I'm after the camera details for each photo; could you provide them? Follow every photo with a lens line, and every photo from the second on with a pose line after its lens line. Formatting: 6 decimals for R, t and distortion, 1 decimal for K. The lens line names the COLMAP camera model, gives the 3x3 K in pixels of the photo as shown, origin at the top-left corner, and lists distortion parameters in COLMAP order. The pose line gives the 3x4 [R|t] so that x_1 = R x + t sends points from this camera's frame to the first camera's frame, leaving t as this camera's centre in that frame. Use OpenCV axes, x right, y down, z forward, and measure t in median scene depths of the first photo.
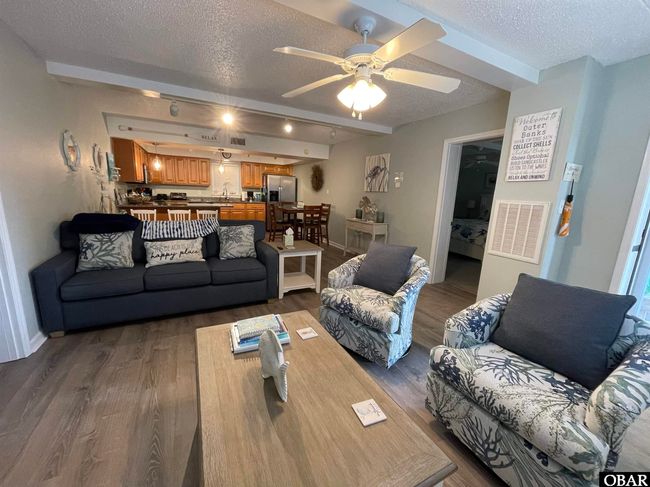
lens RADIAL K [[261.5, 0, 320.3], [0, 261.5, 243.5], [0, 0, 1]] dist [0.001452, 0.000025]
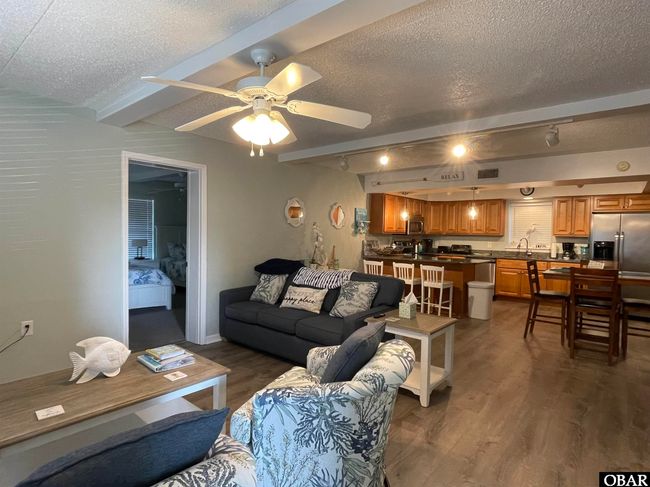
lens RADIAL K [[362.9, 0, 325.0], [0, 362.9, 243.5], [0, 0, 1]] dist [-0.000788, -0.000600]
pose [[0.393339, -0.003546, -0.919387, 0.638176], [-0.178994, 0.980563, -0.080361, -0.065662], [0.901801, 0.196174, 0.385059, 0.381218]]
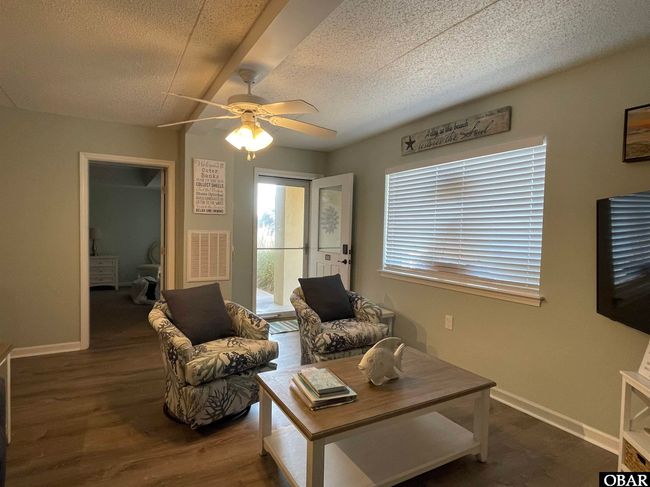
lens RADIAL K [[362.9, 0, 325.0], [0, 362.9, 243.5], [0, 0, 1]] dist [-0.000788, -0.000600]
pose [[-0.047167, -0.080650, 0.995626, -0.610953], [0.170205, 0.981510, 0.087570, -0.112138], [-0.984279, 0.173591, -0.032568, 0.389763]]
